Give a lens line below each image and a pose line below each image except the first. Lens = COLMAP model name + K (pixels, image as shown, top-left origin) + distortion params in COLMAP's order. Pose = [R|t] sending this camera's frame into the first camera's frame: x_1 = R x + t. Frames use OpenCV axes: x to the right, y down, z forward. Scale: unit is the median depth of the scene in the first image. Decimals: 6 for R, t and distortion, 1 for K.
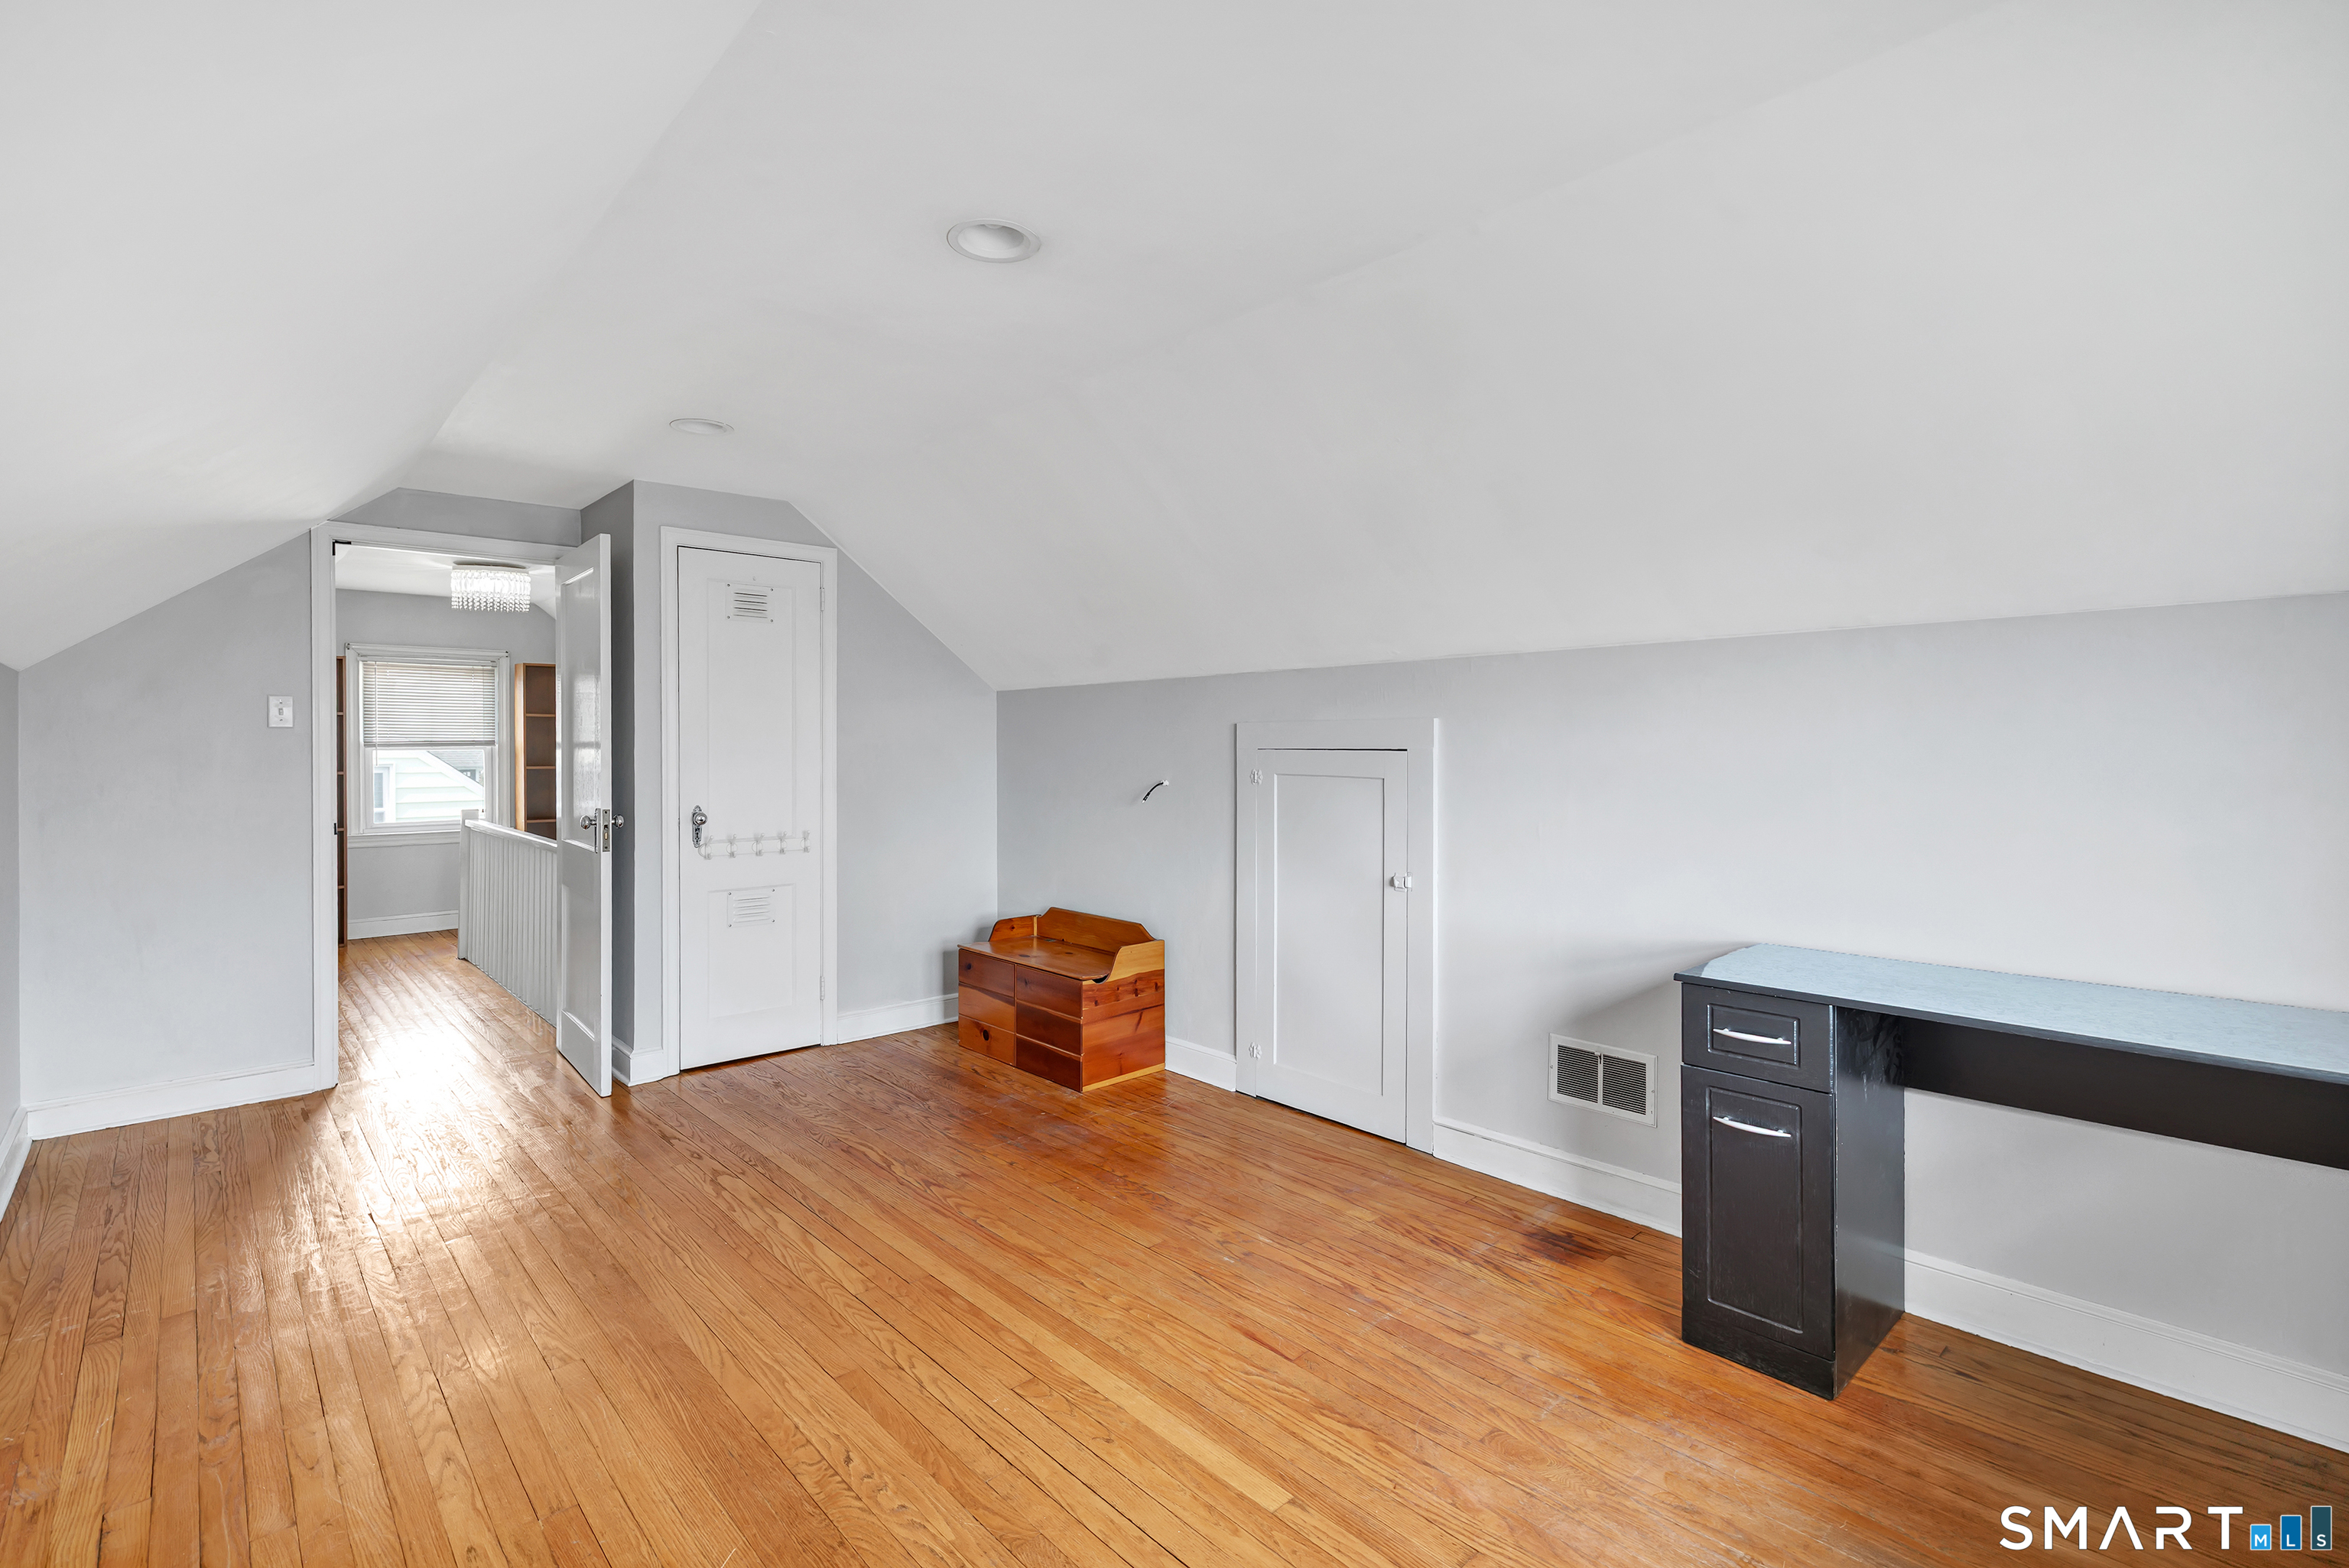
lens RADIAL K [[1060.5, 0, 1127.4], [0, 1060.5, 739.0], [0, 0, 1]] dist [-0.001115, 0.001292]
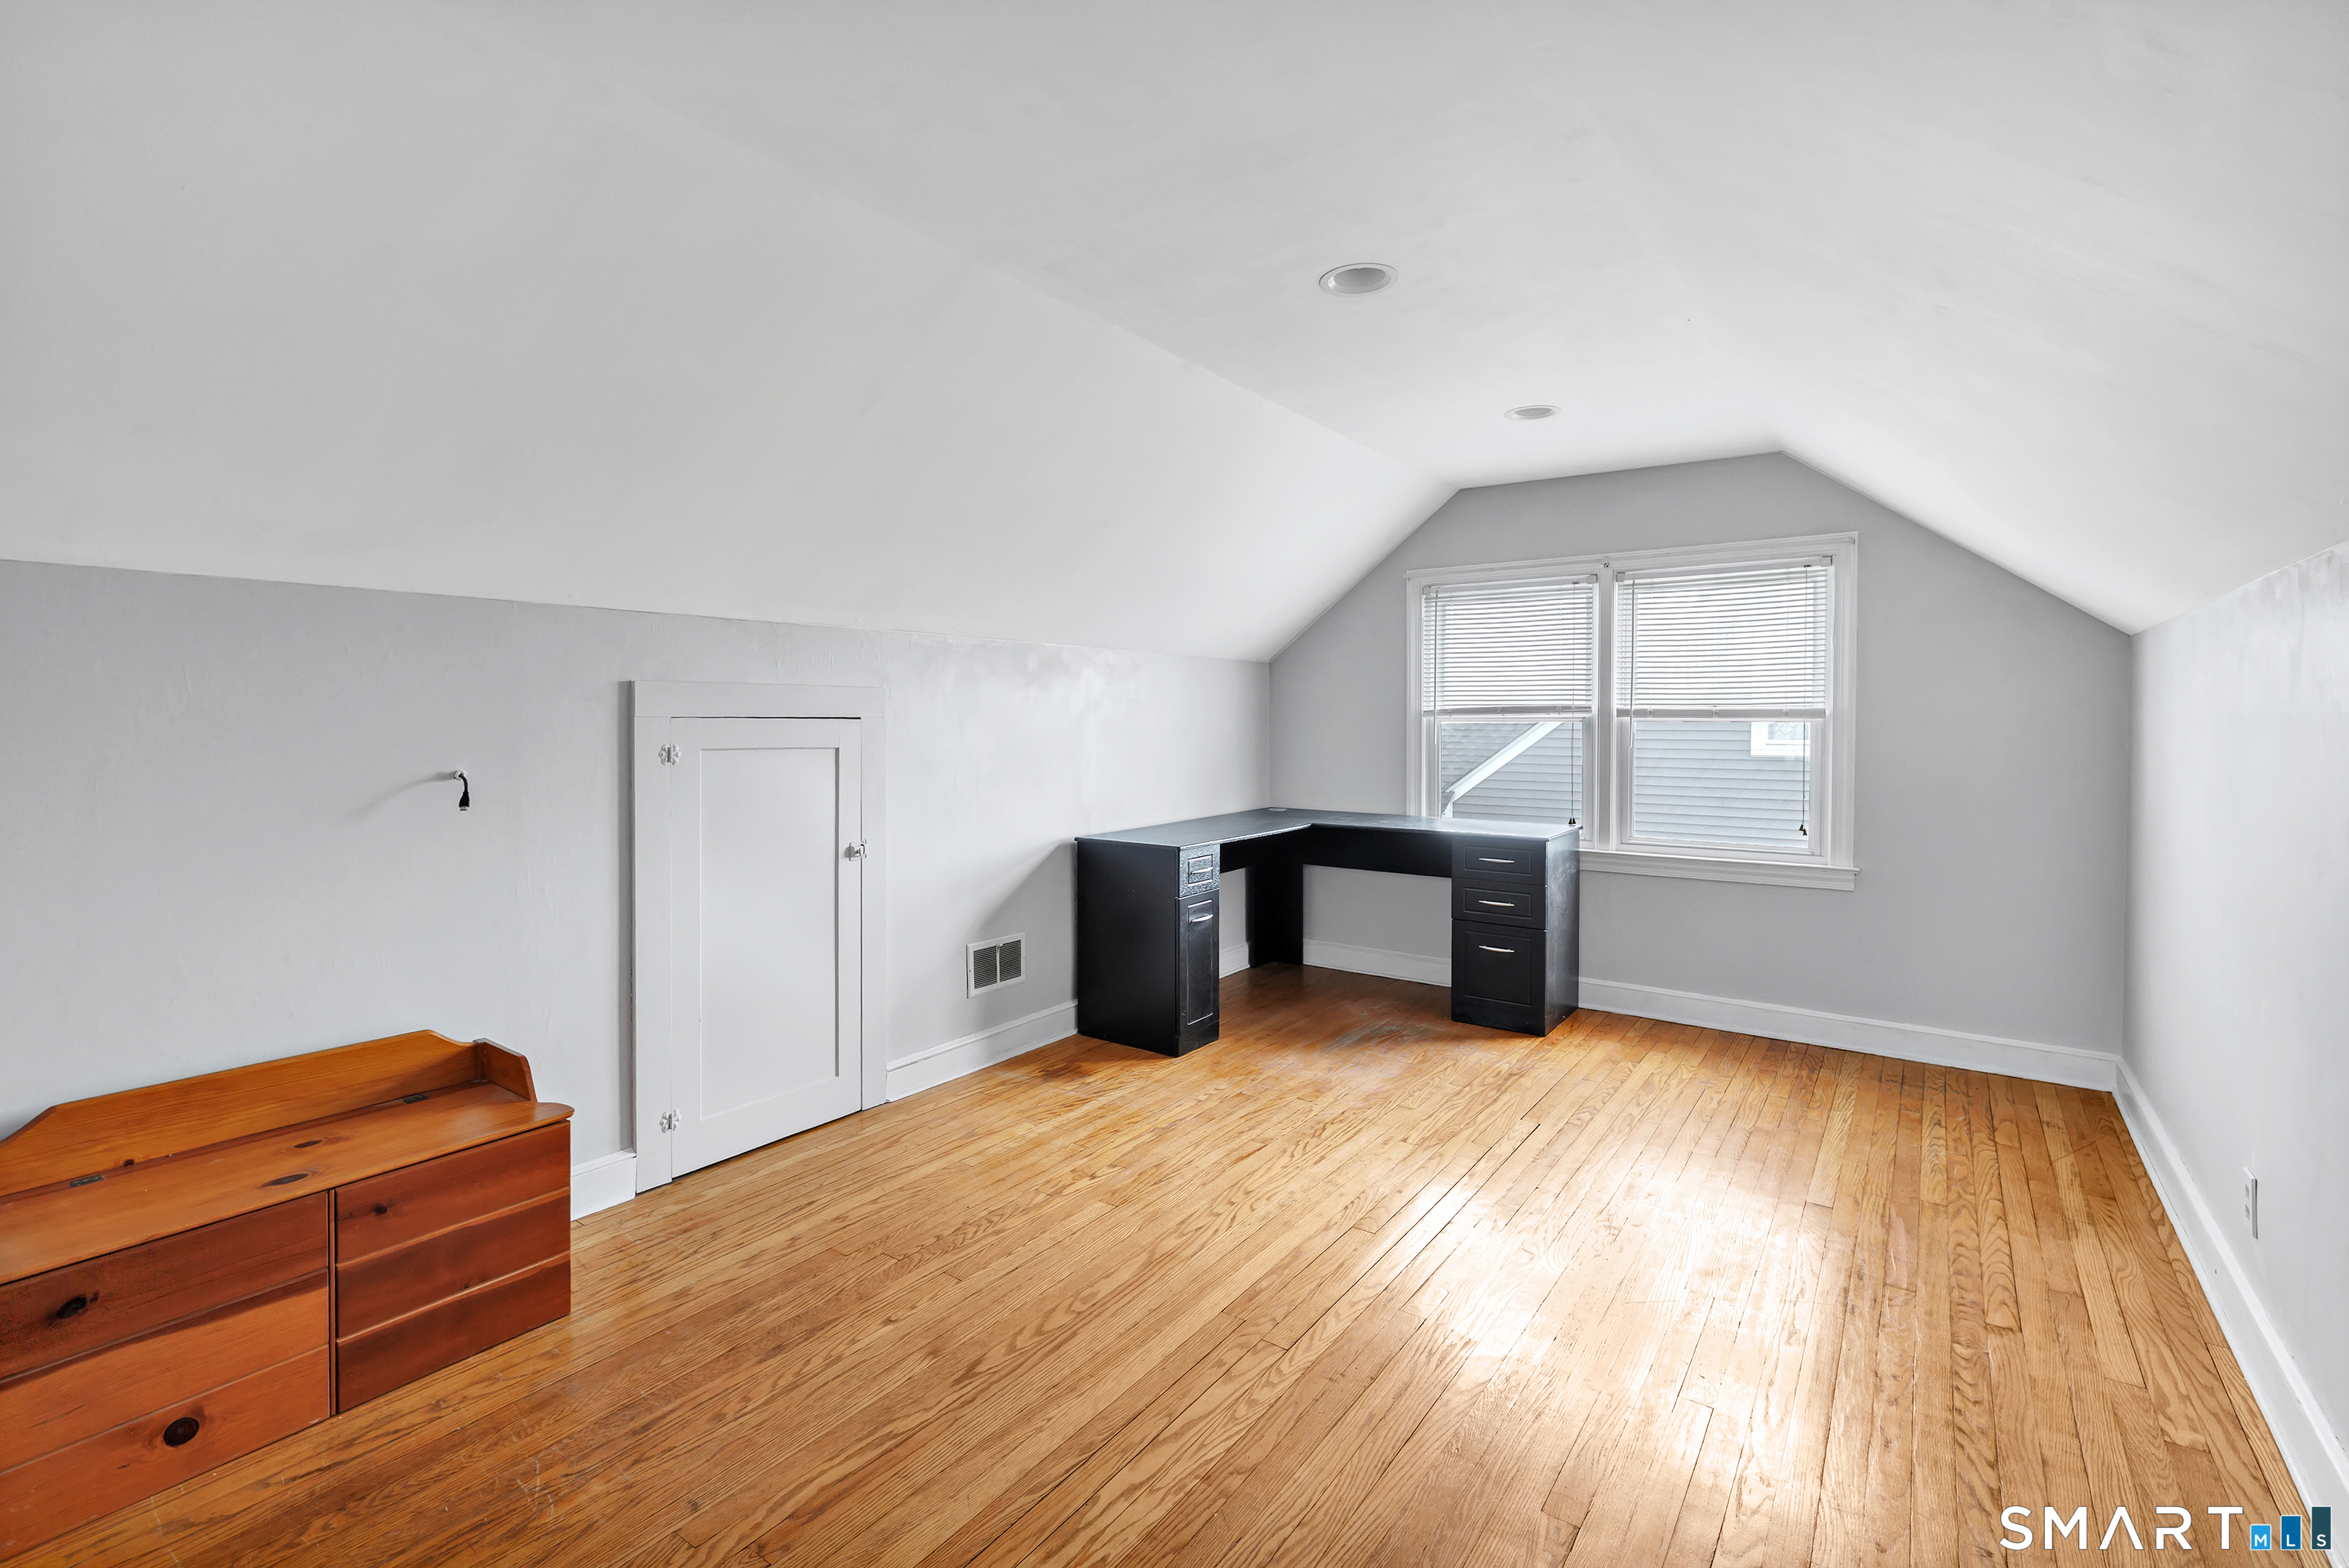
lens RADIAL K [[1060.5, 0, 1169.4], [0, 1060.5, 724.1], [0, 0, 1]] dist [-0.001115, 0.001292]
pose [[-0.218485, -0.004451, 0.975830, -0.897827], [-0.005567, 0.999979, 0.003315, 0.012485], [-0.975824, -0.004708, -0.218506, 1.074723]]
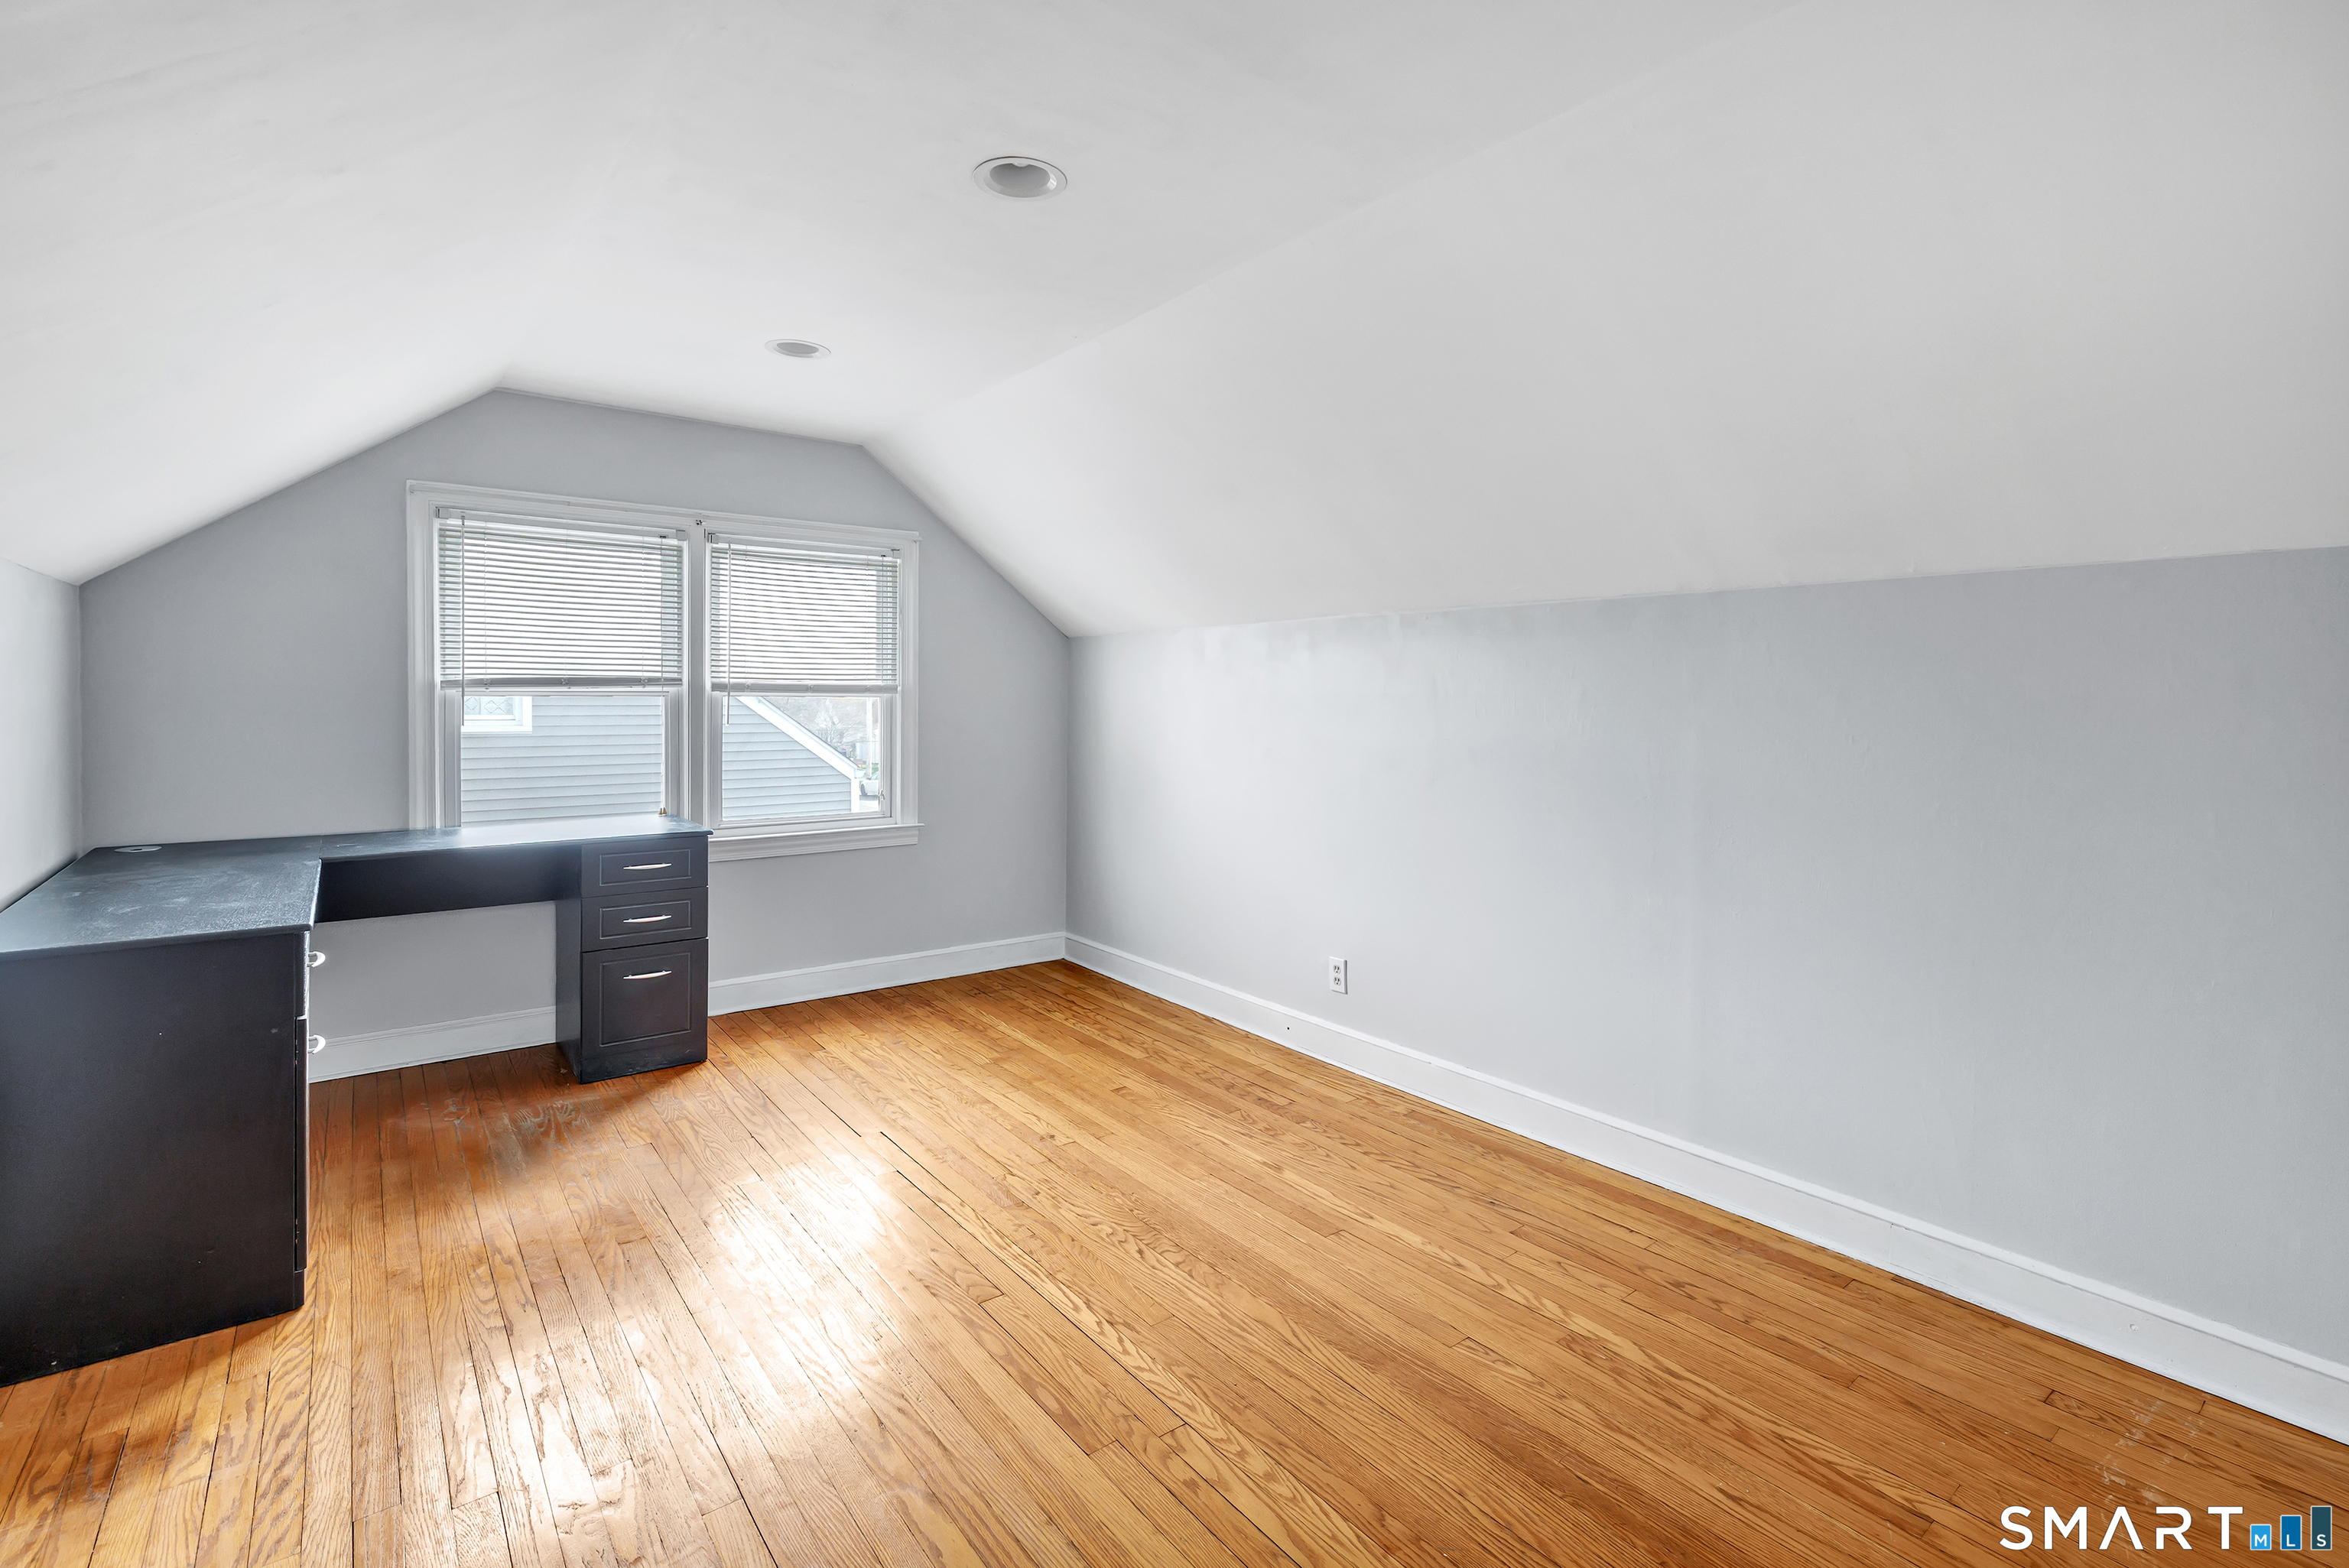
lens RADIAL K [[1060.5, 0, 1170.8], [0, 1060.5, 705.8], [0, 0, 1]] dist [-0.001115, 0.001292]
pose [[-0.997552, -0.007038, 0.069578, -0.247110], [-0.006748, 0.999968, 0.004392, 0.012507], [-0.069606, 0.003912, -0.997567, 1.460925]]
